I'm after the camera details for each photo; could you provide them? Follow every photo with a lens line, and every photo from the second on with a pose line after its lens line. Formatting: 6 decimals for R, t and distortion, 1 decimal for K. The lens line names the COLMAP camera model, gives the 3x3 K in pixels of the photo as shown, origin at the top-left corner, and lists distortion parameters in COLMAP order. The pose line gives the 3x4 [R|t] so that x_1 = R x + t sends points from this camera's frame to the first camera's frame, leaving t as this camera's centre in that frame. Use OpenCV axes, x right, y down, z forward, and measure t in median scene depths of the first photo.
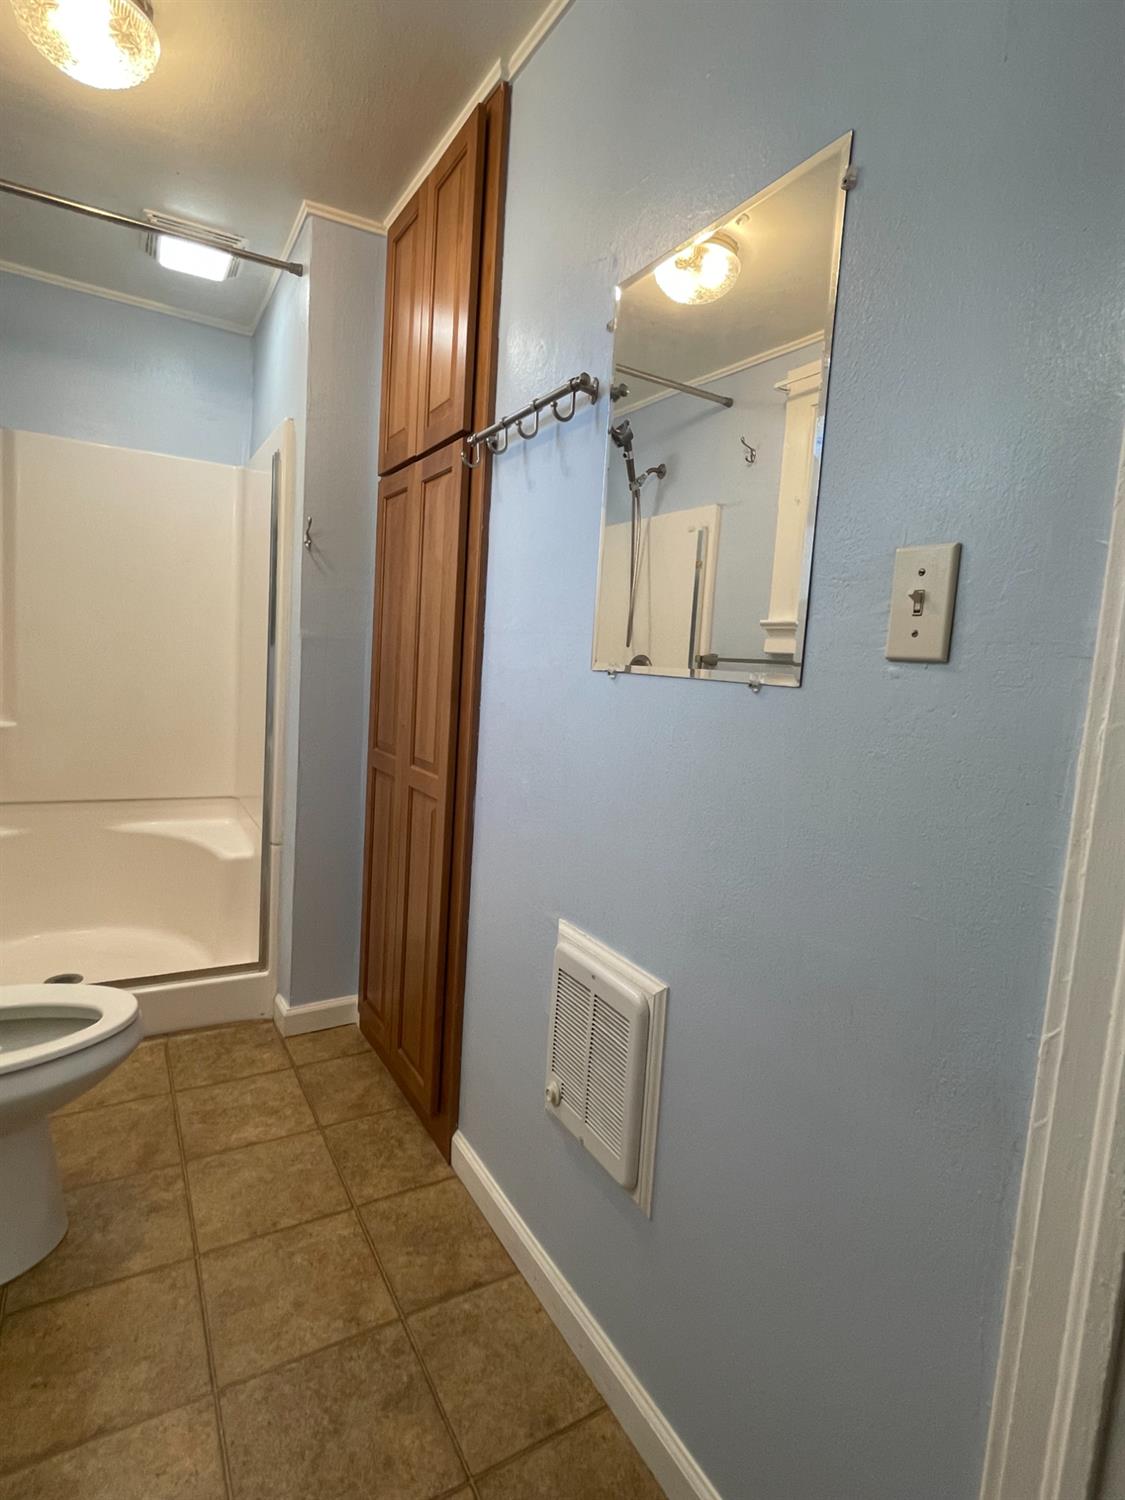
lens RADIAL K [[765.9, 0, 563.2], [0, 765.9, 746.7], [0, 0, 1]] dist [-0.006532, 0.003746]
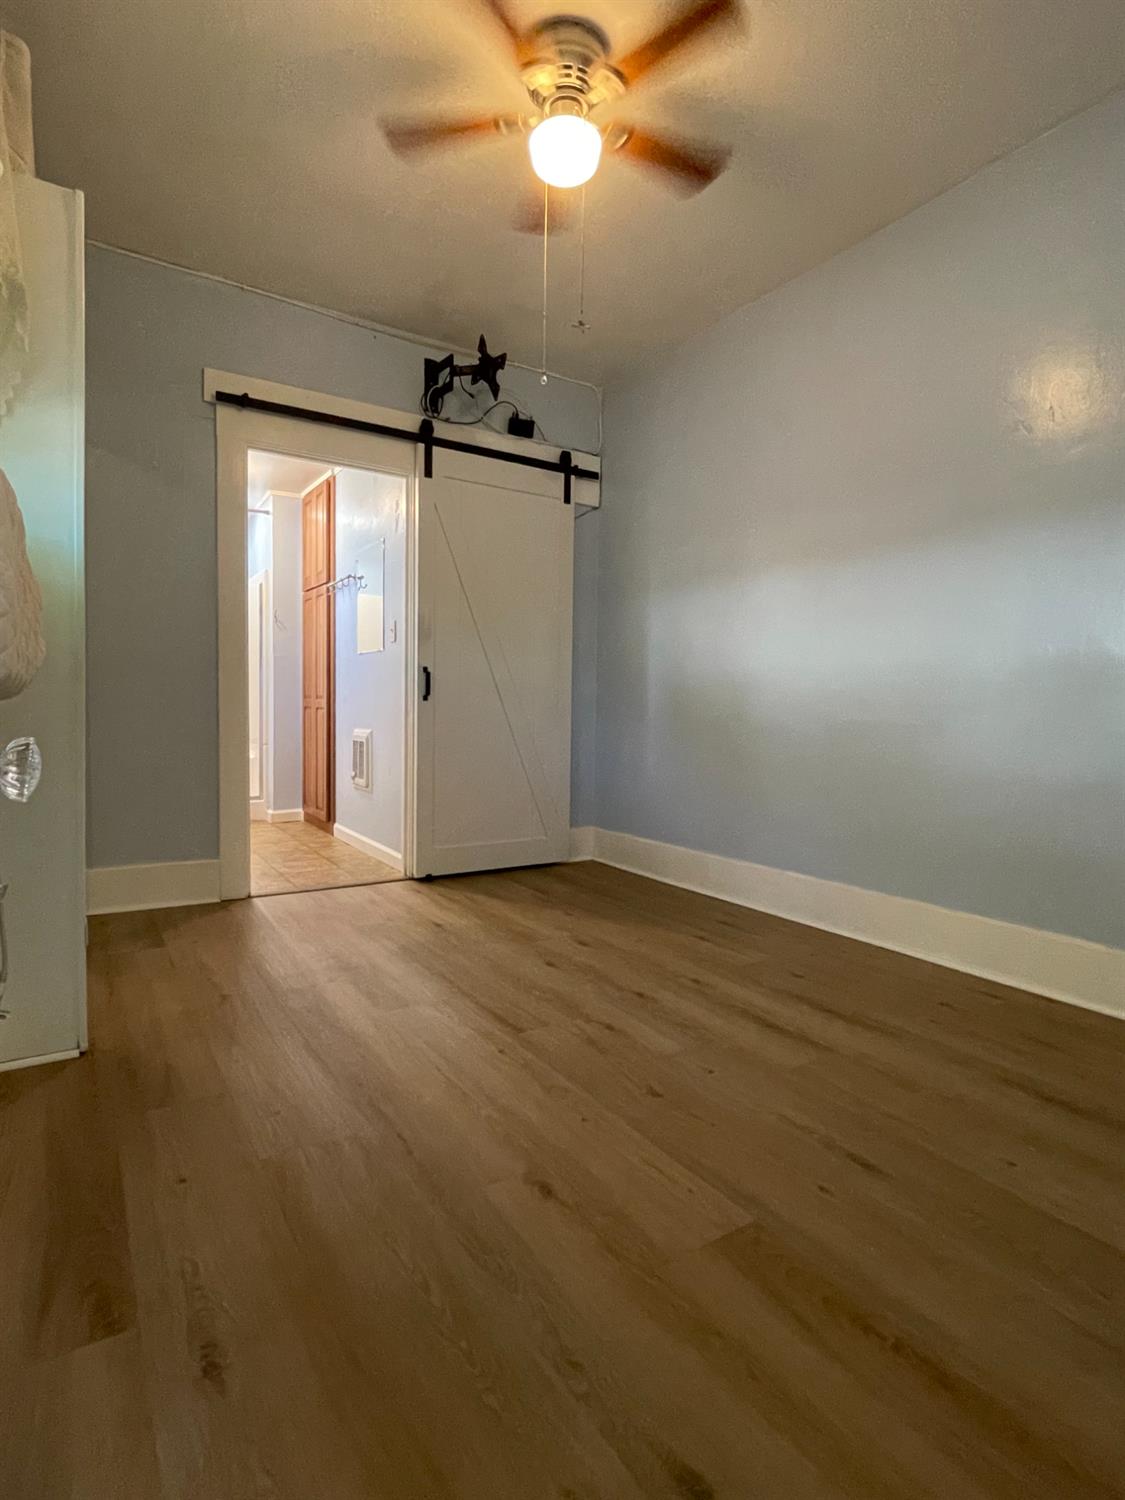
lens RADIAL K [[765.9, 0, 564.0], [0, 765.9, 749.8], [0, 0, 1]] dist [-0.006532, 0.003746]
pose [[0.997915, -0.051417, 0.039009, 0.648718], [0.053457, 0.997152, -0.053205, 0.454177], [-0.036162, 0.055179, 0.997821, -1.993677]]
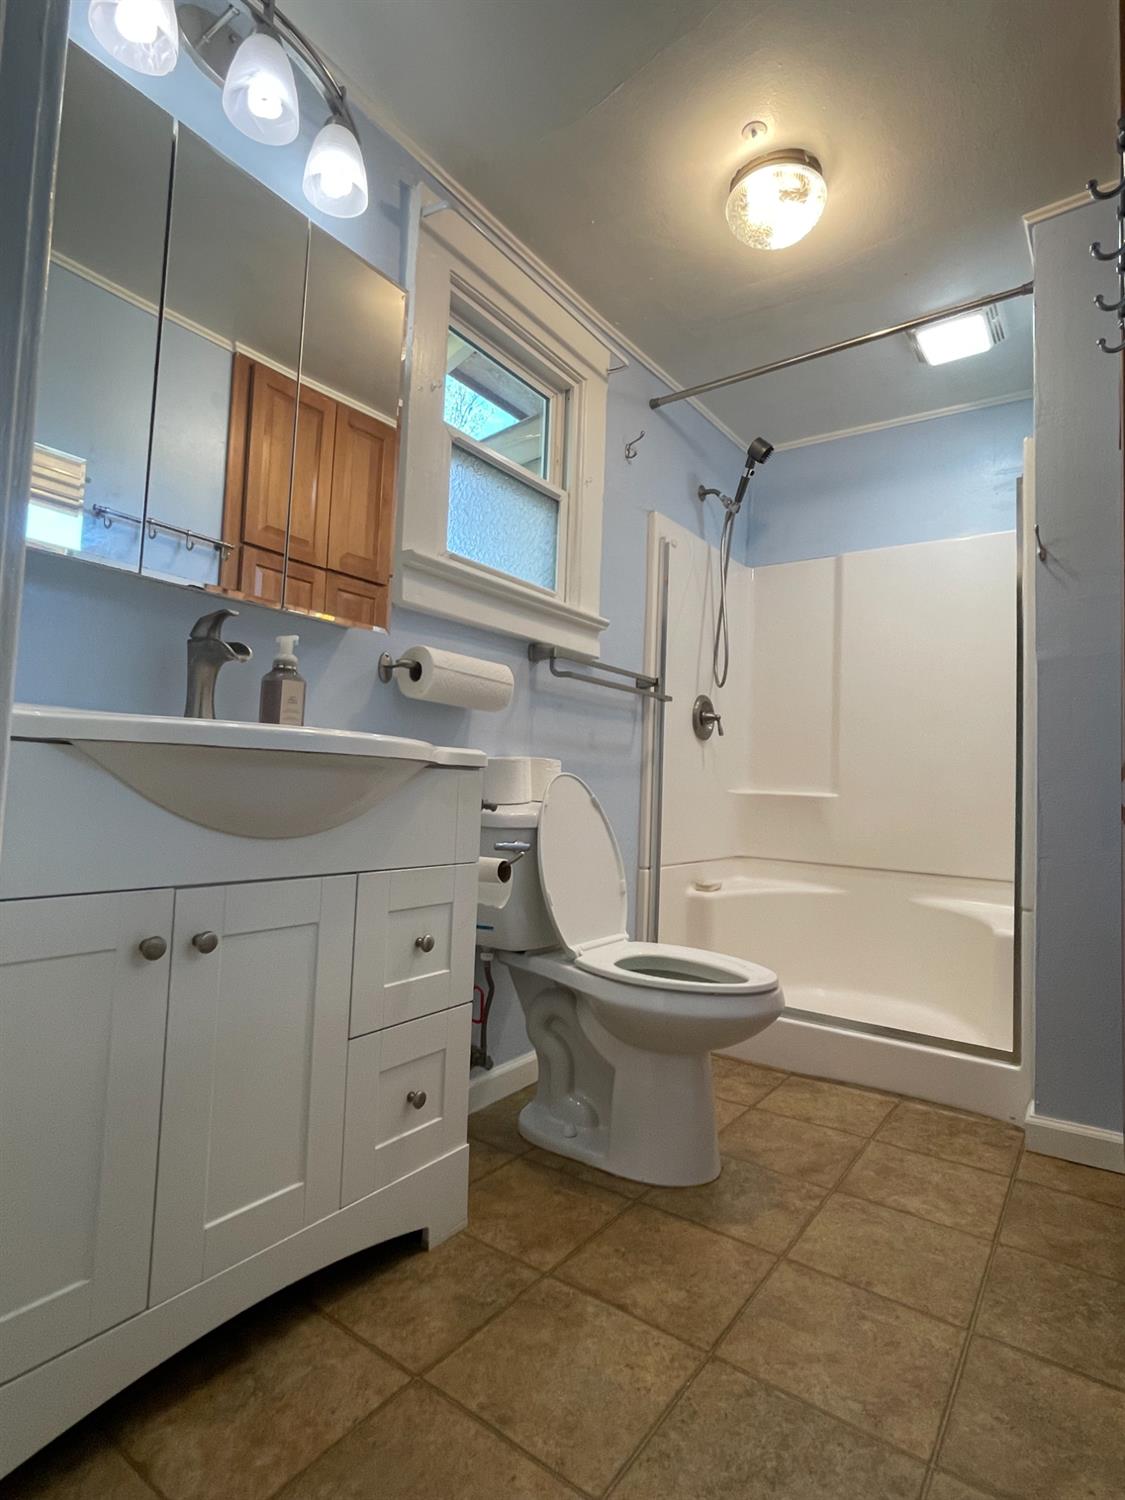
lens RADIAL K [[765.9, 0, 556.3], [0, 765.9, 743.4], [0, 0, 1]] dist [-0.006532, 0.003746]
pose [[0.398312, -0.102967, -0.911452, 0.296898], [-0.102454, 0.982467, -0.155763, 0.186838], [0.911510, 0.155424, 0.380779, 0.244825]]
